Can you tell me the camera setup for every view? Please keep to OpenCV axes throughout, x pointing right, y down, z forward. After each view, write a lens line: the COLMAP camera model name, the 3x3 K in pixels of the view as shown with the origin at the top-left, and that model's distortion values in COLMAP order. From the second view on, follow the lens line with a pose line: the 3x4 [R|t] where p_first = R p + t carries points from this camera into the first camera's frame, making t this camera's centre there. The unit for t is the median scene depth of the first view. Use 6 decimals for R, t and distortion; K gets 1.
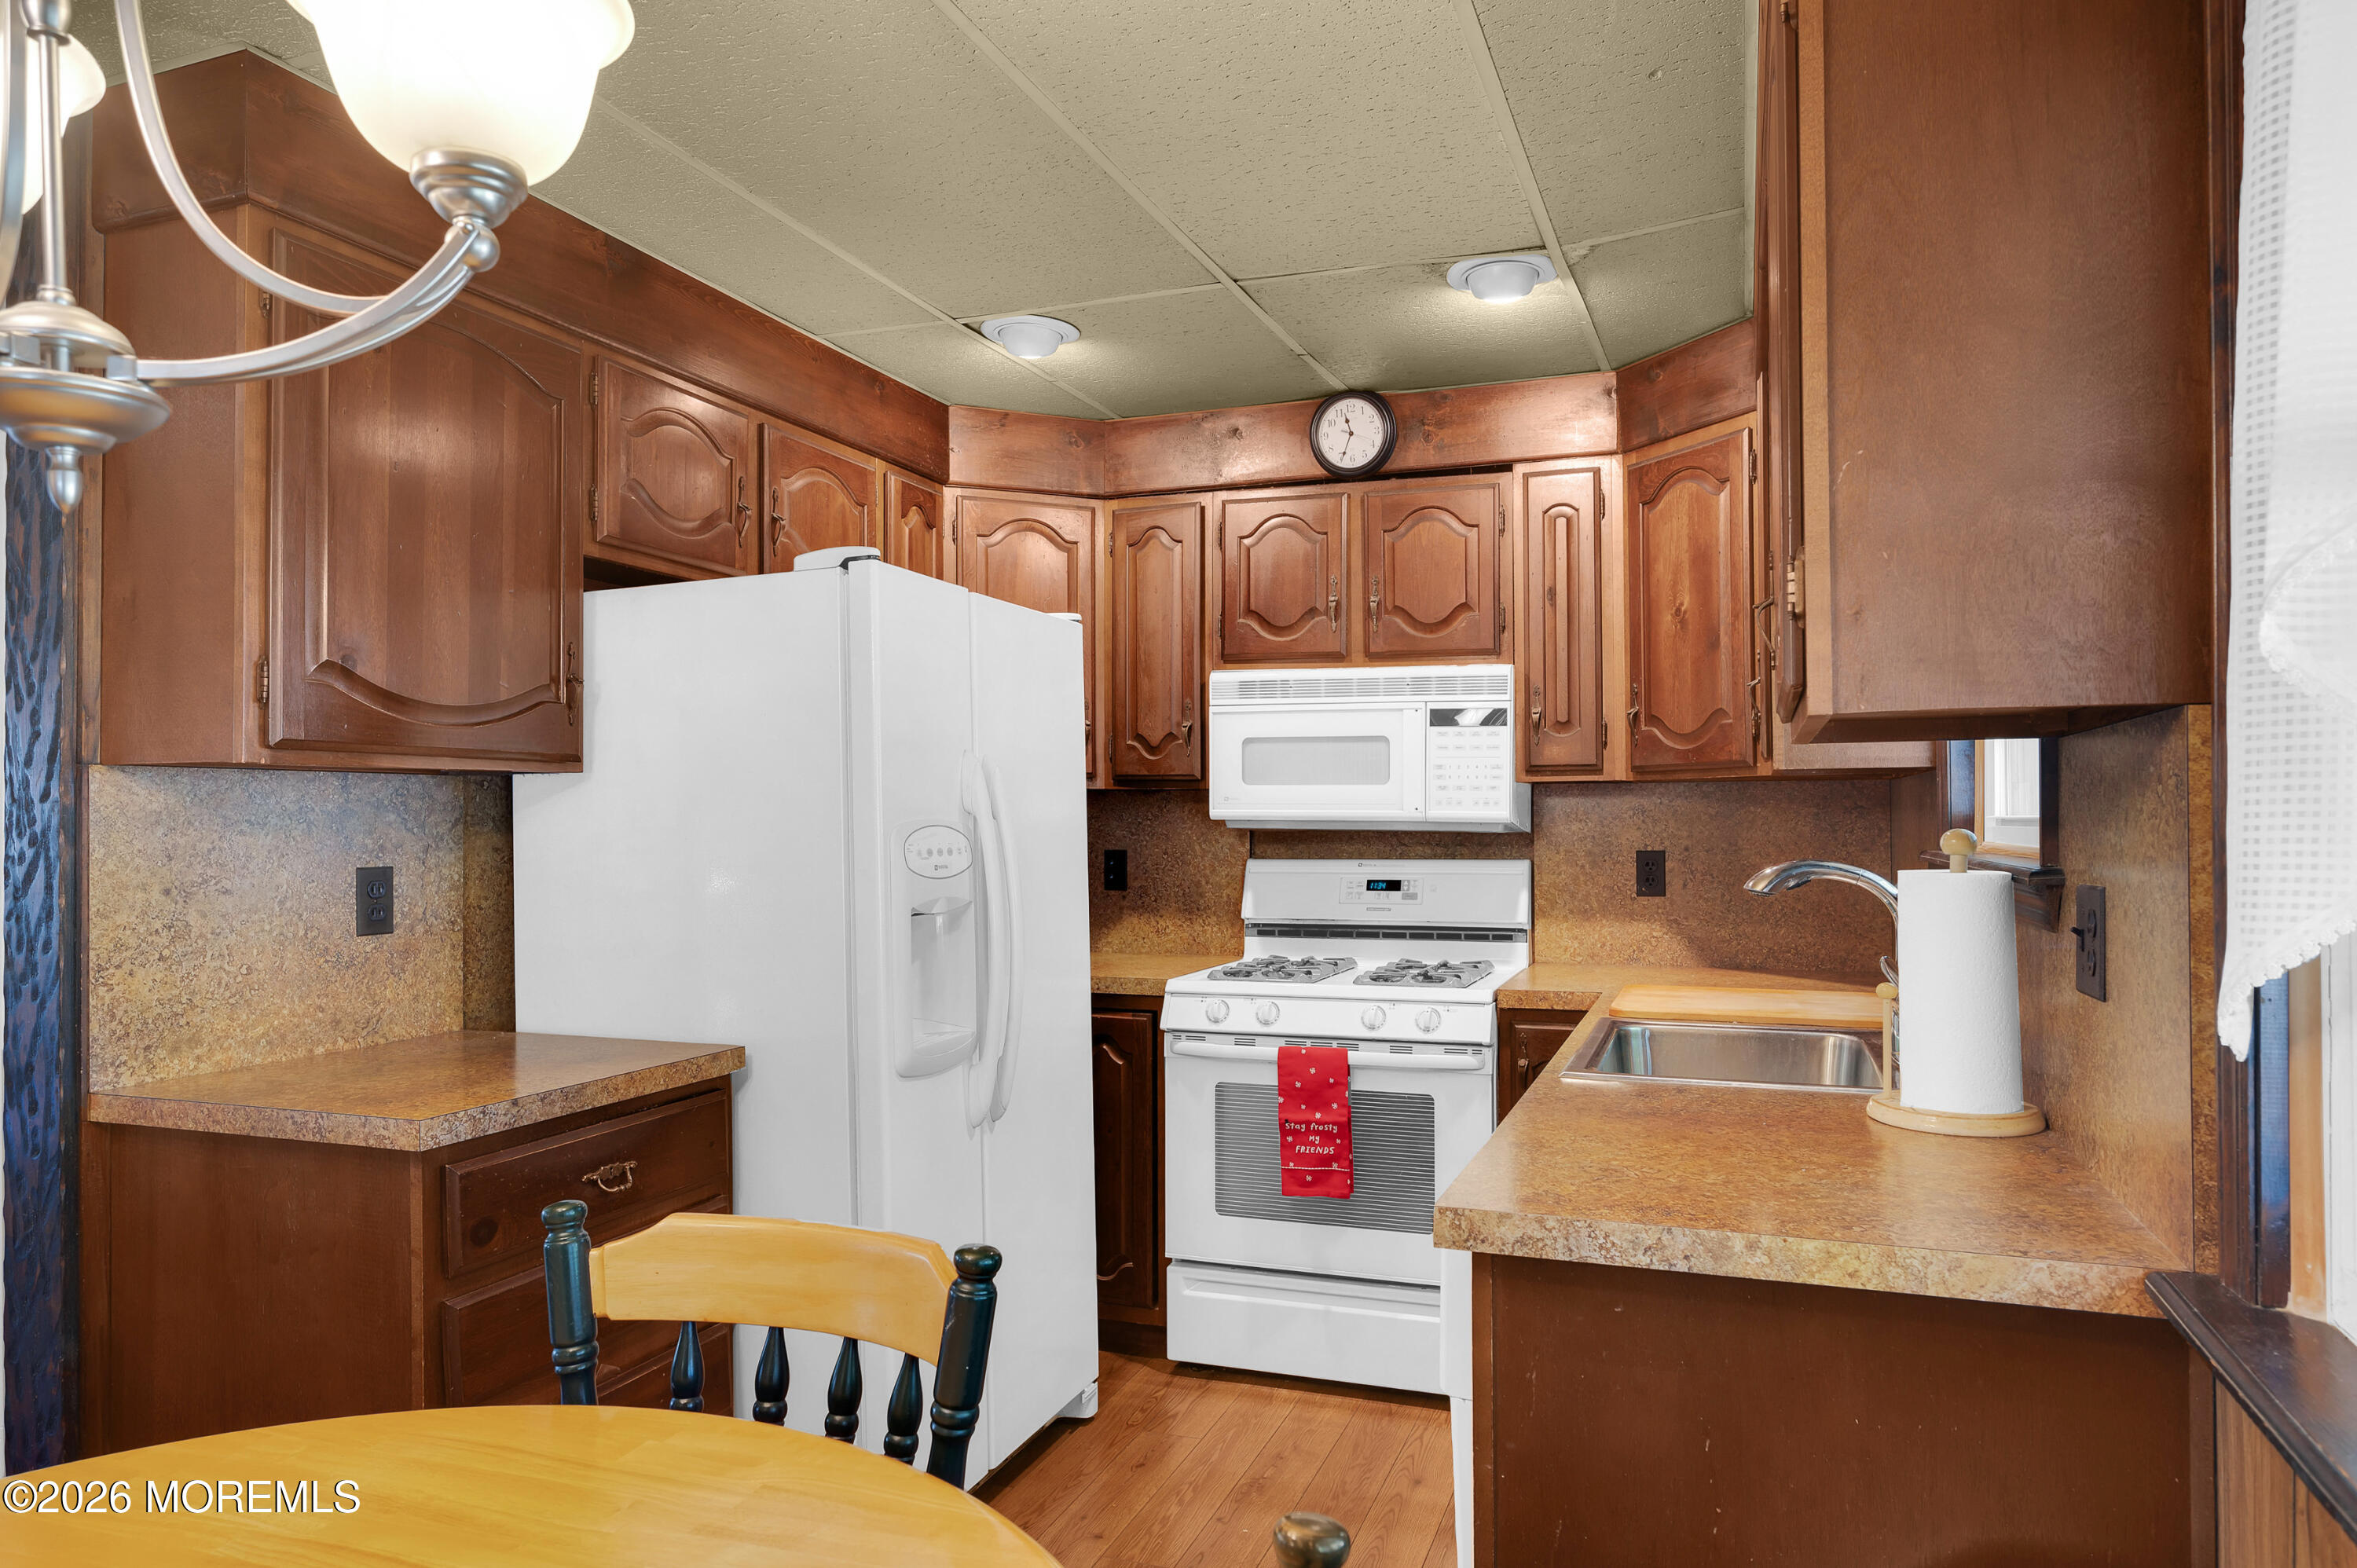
lens RADIAL K [[1459.8, 0, 1235.0], [0, 1459.8, 796.3], [0, 0, 1]] dist [-0.002464, -0.002836]
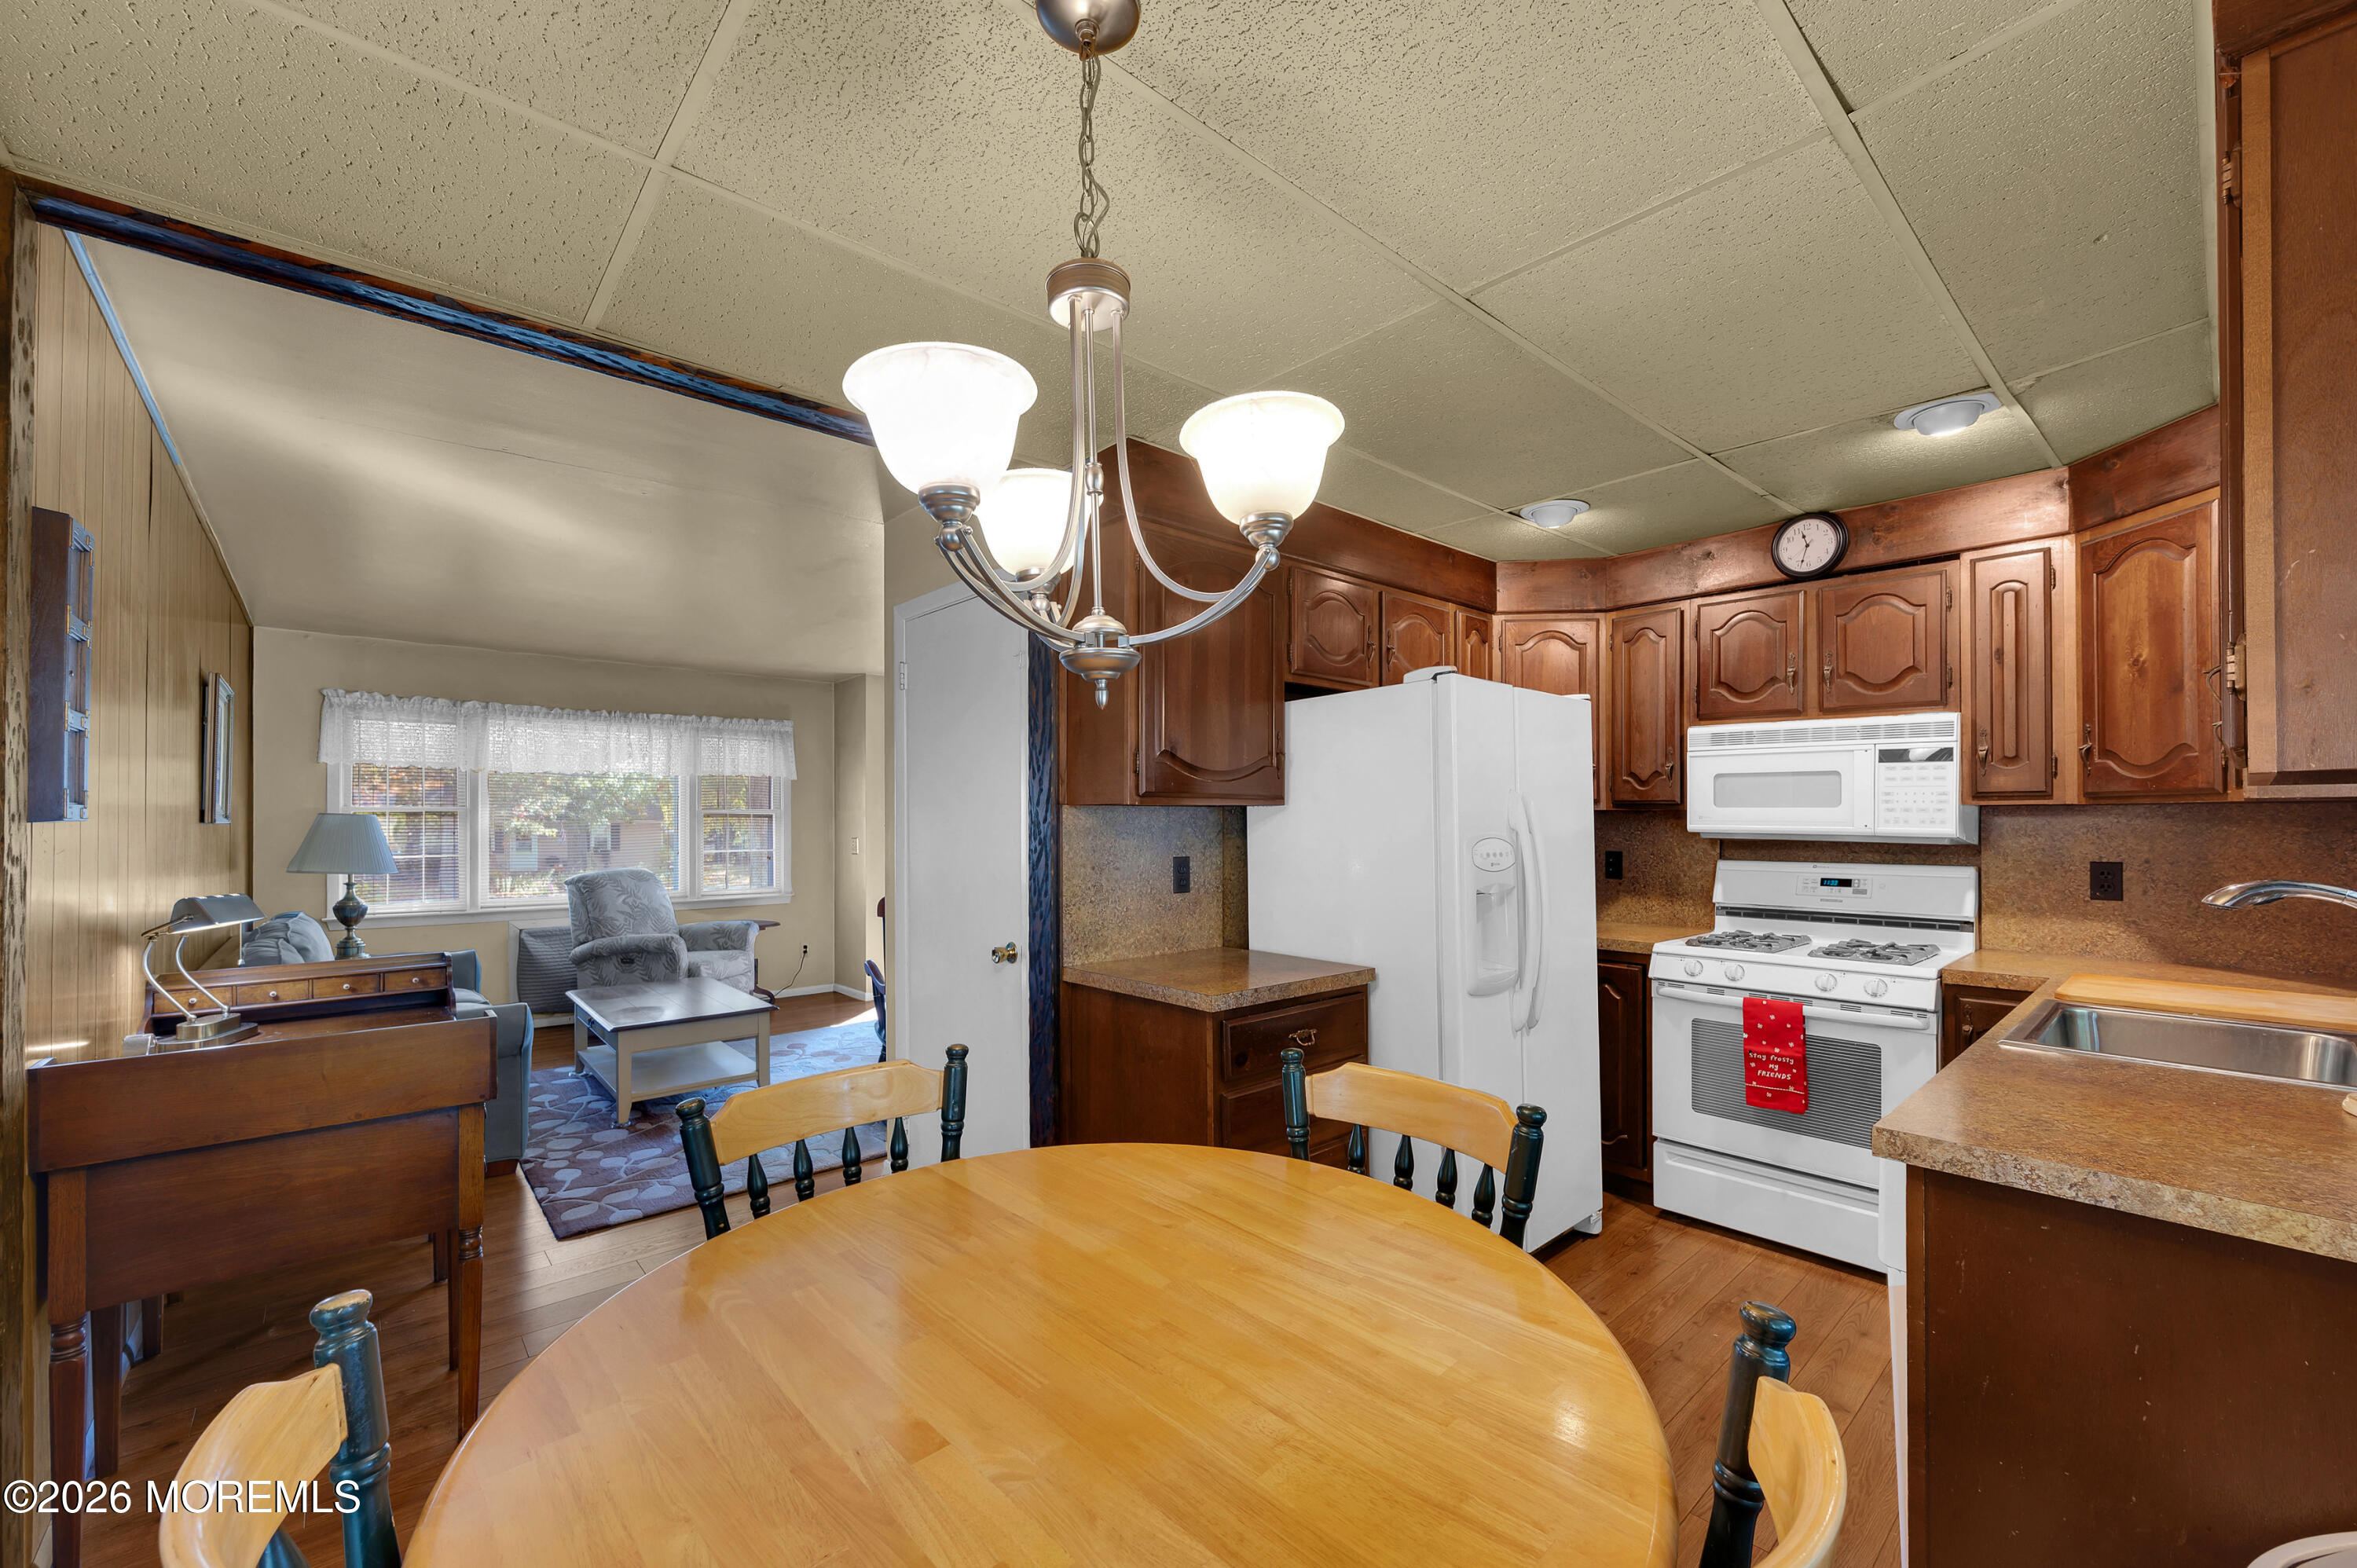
lens RADIAL K [[952.2, 0, 1180.4], [0, 952.2, 814.8], [0, 0, 1]] dist [-0.001340, 0.000212]
pose [[0.875346, 0.001463, -0.483495, -0.001956], [0.003409, 0.999952, 0.009198, -0.014709], [0.483485, -0.009699, 0.875299, -0.060020]]
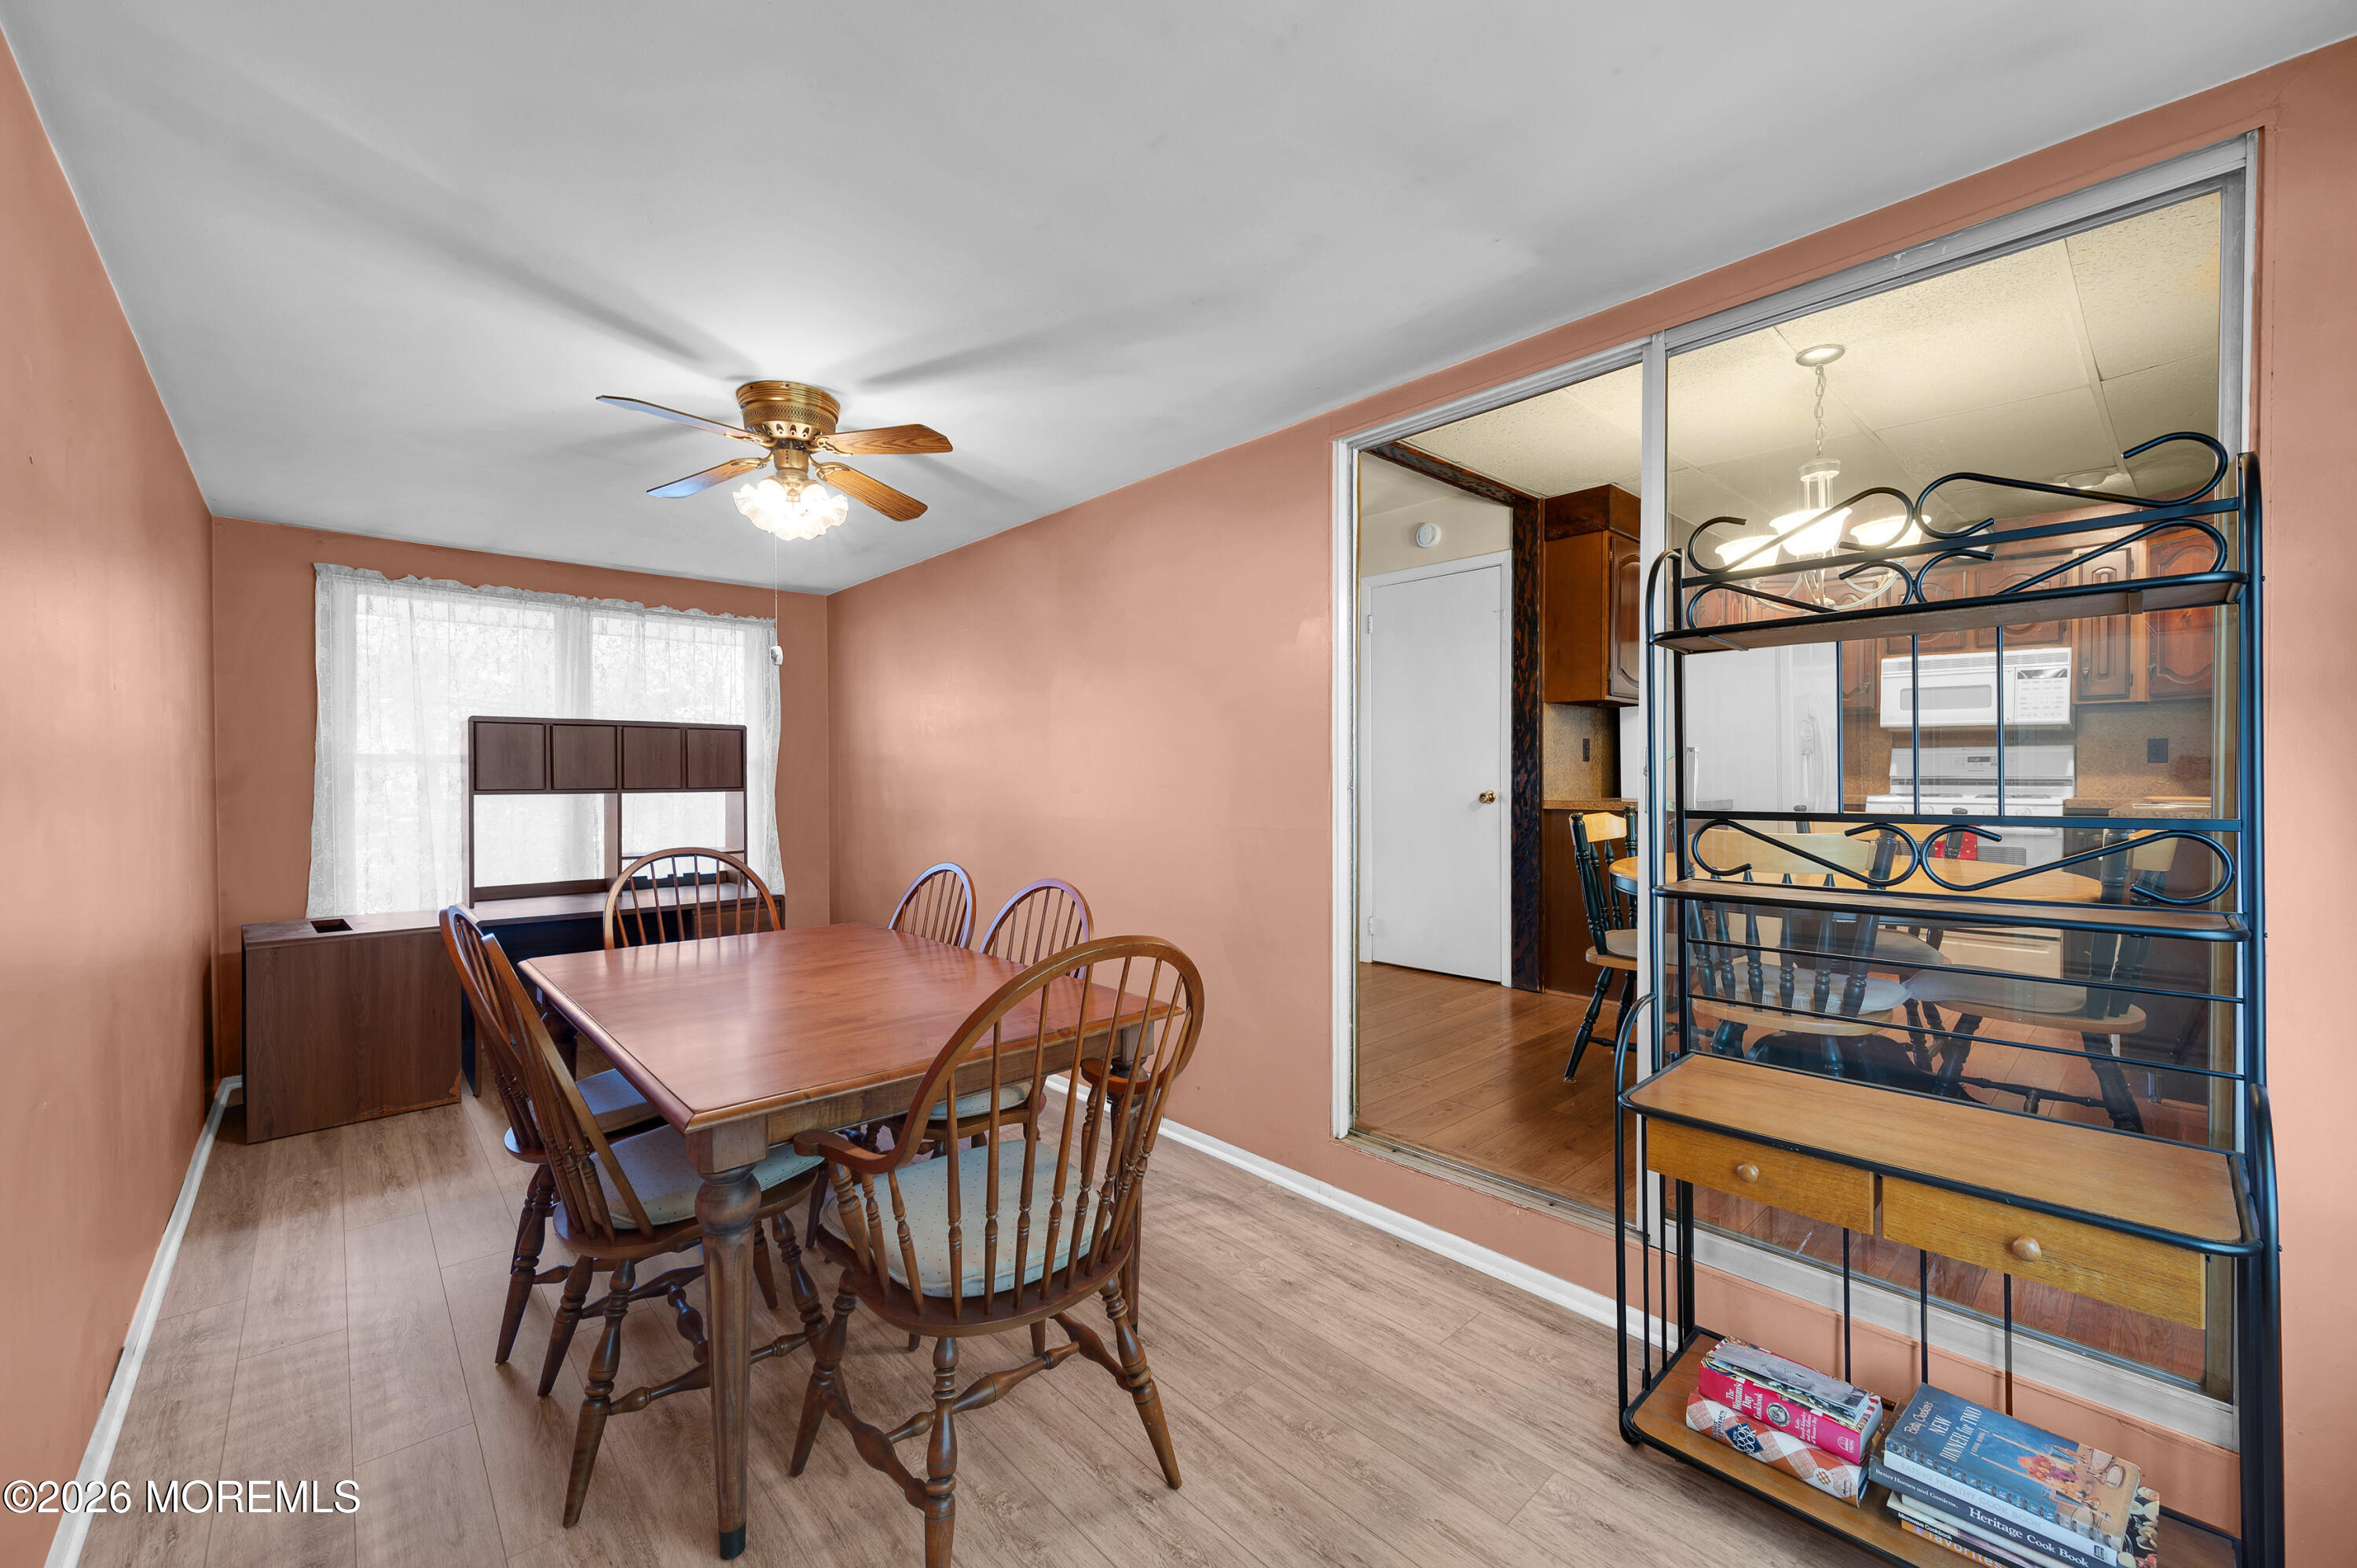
lens RADIAL K [[952.2, 0, 1193.6], [0, 952.2, 777.2], [0, 0, 1]] dist [-0.001340, 0.000212]
pose [[0.889585, 0.004460, -0.456748, -0.375415], [0.004720, 0.999809, 0.018956, 0.078004], [0.456745, -0.019019, 0.889394, -0.961894]]
